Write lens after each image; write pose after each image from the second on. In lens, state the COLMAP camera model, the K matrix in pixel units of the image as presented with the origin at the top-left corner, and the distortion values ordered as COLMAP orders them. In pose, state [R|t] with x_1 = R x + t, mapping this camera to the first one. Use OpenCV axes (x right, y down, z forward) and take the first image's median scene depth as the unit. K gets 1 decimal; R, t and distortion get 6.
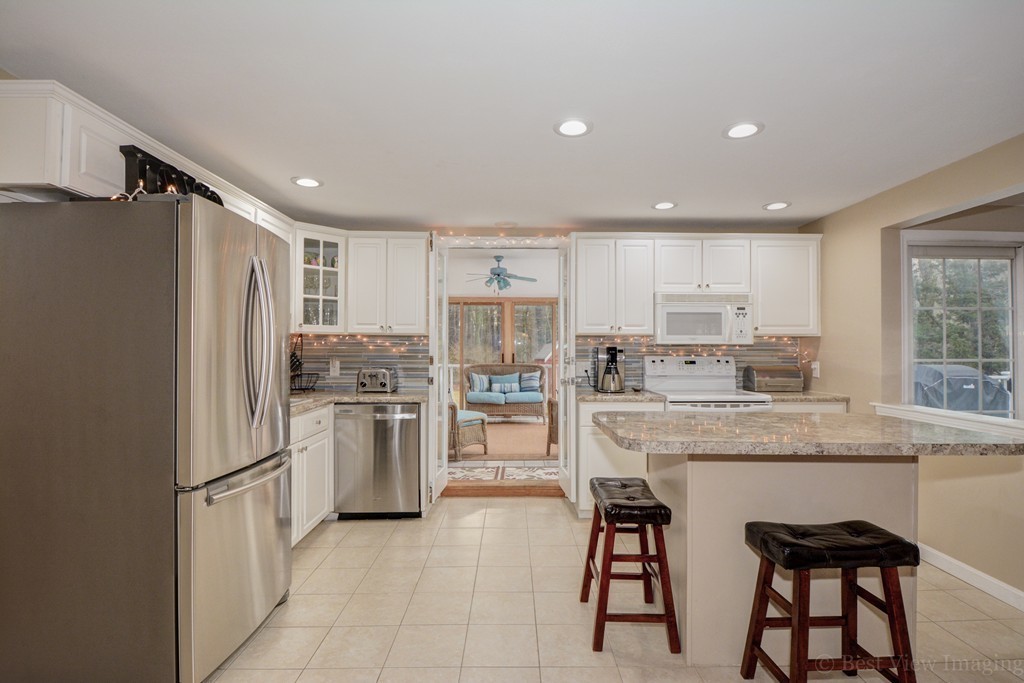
lens RADIAL K [[499.3, 0, 514.5], [0, 499.3, 340.1], [0, 0, 1]] dist [0.000961, -0.000048]
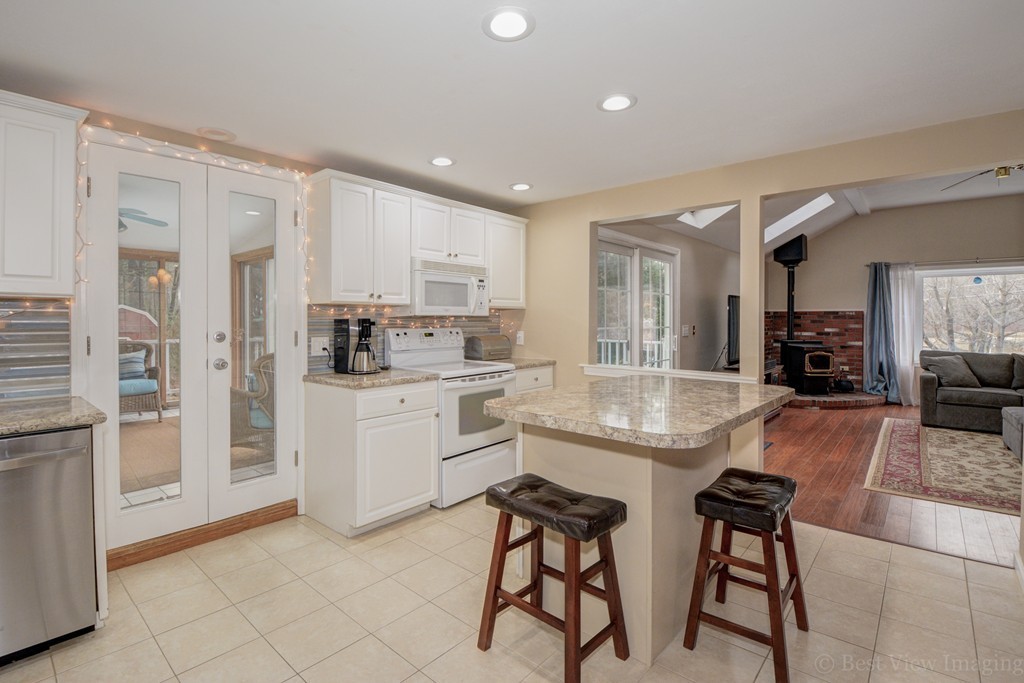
lens RADIAL K [[482.1, 0, 490.6], [0, 482.1, 320.4], [0, 0, 1]] dist [0.000405, -0.000244]
pose [[0.683495, -0.005207, 0.729936, -0.239356], [-0.011849, 0.999764, 0.018227, -0.000391], [-0.729859, -0.021107, 0.683272, 0.294718]]
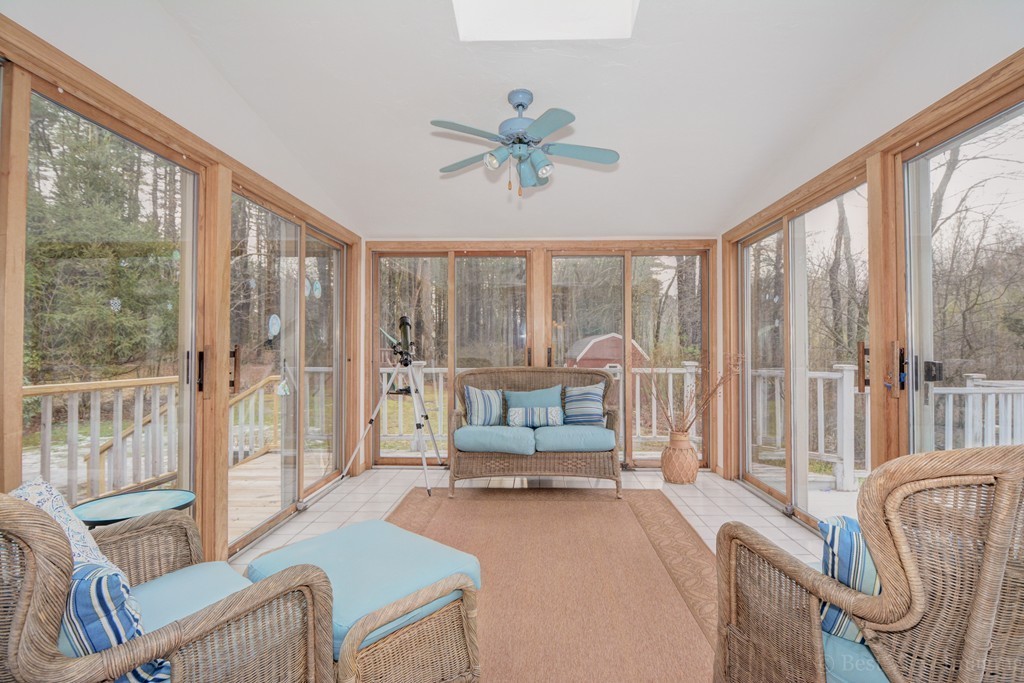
lens RADIAL K [[499.3, 0, 514.5], [0, 499.3, 340.1], [0, 0, 1]] dist [0.000961, -0.000048]
pose [[0.998938, -0.002244, -0.046028, -0.030946], [0.002351, 0.999995, 0.002265, 0.035060], [0.046023, -0.002371, 0.998938, 0.986917]]
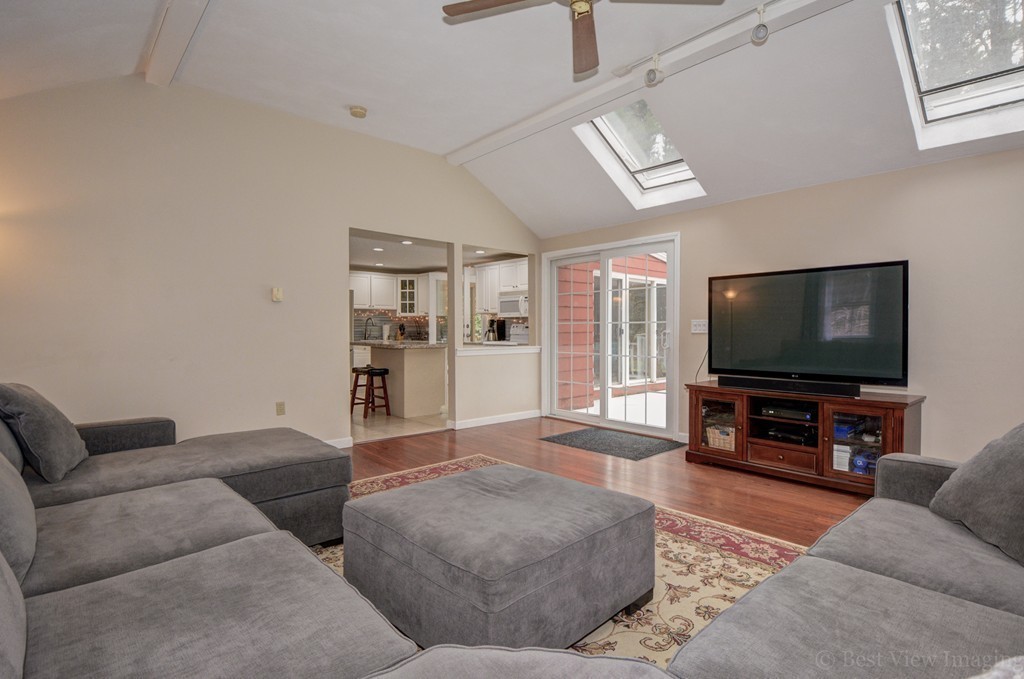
lens RADIAL K [[499.3, 0, 514.5], [0, 499.3, 338.1], [0, 0, 1]] dist [0.000961, -0.000048]
pose [[0.664414, 0.006630, -0.747335, 1.750724], [0.014128, 0.999671, 0.021429, 0.047159], [0.747231, -0.024796, 0.664102, -0.279372]]
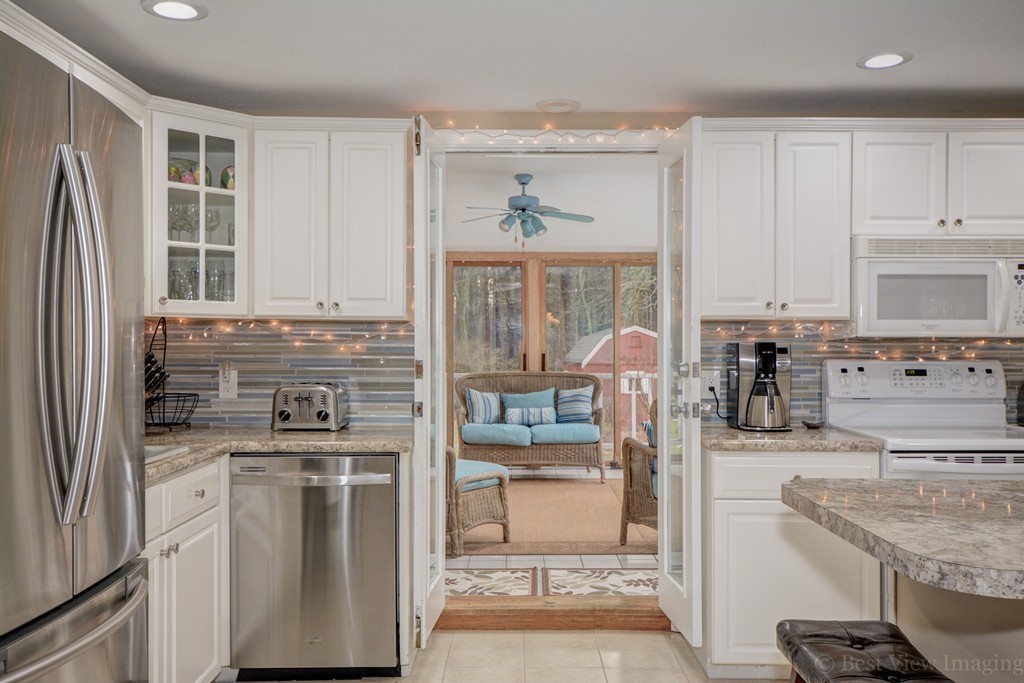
lens RADIAL K [[850.8, 0, 512.0], [0, 850.8, 341.5], [0, 0, 1]] dist [0.021337, -0.000602]
pose [[0.999934, -0.000959, -0.011447, -0.054941], [0.001117, 0.999905, 0.013736, 0.000283], [0.011433, -0.013748, 0.999840, 0.116821]]
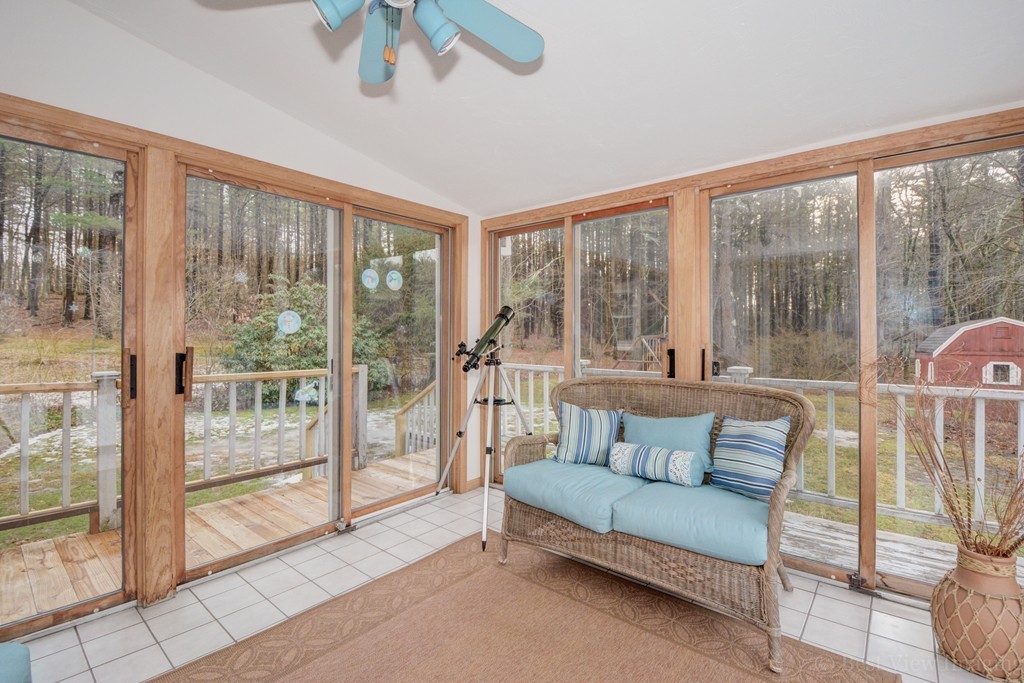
lens RADIAL K [[456.3, 0, 508.9], [0, 456.3, 333.4], [0, 0, 1]] dist [0.000099, -0.012306]
pose [[0.754273, -0.000924, -0.656560, 0.196628], [0.009851, 0.999902, 0.009910, 0.024529], [0.656487, -0.013943, 0.754208, 1.446455]]
